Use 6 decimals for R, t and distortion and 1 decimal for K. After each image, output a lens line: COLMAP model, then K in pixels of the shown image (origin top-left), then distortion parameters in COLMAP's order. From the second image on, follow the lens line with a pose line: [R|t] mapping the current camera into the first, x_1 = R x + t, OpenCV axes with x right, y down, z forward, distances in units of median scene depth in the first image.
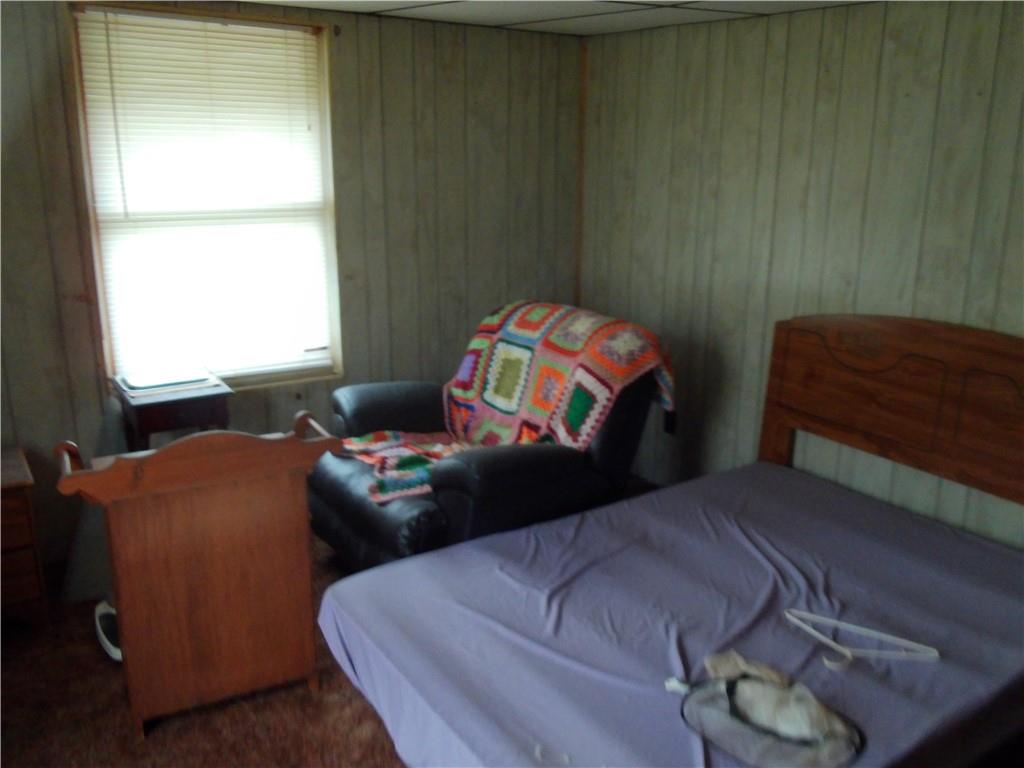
lens RADIAL K [[852.1, 0, 512.0], [0, 852.1, 384.0], [0, 0, 1]] dist [-0.052780, 0.007976]
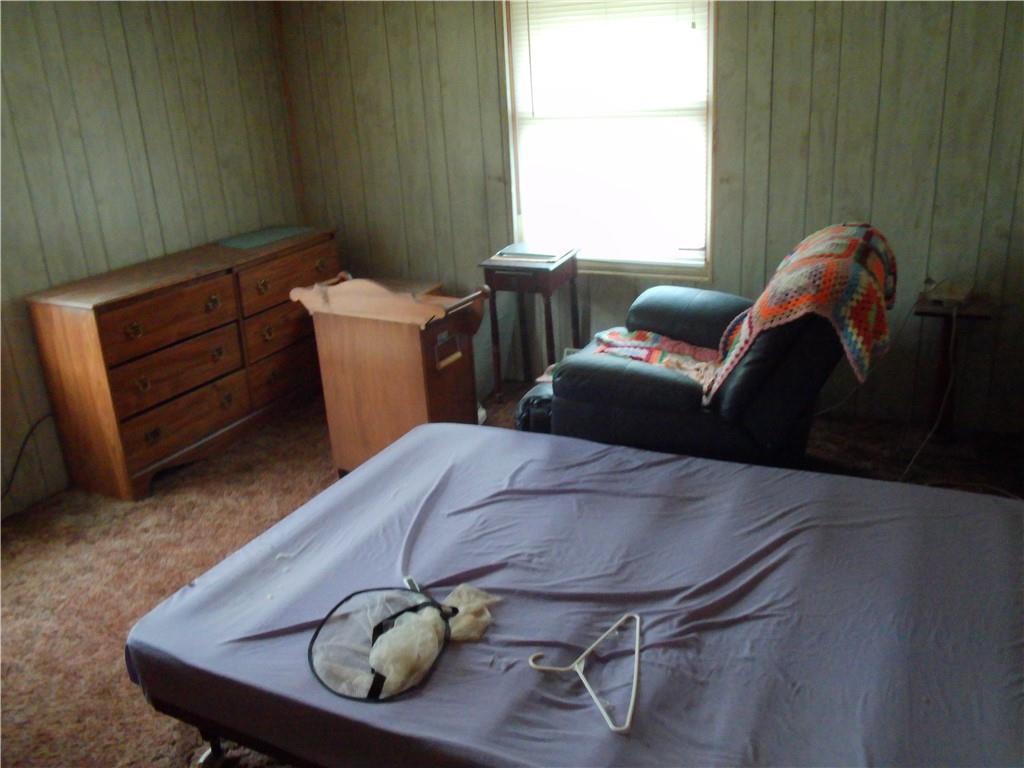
lens RADIAL K [[852.1, 0, 512.0], [0, 852.1, 384.0], [0, 0, 1]] dist [-0.052780, 0.007976]
pose [[0.500398, 0.260414, -0.825703, 0.661644], [-0.164281, 0.964927, 0.204764, -0.070246], [0.850067, 0.033183, 0.525629, 0.345321]]
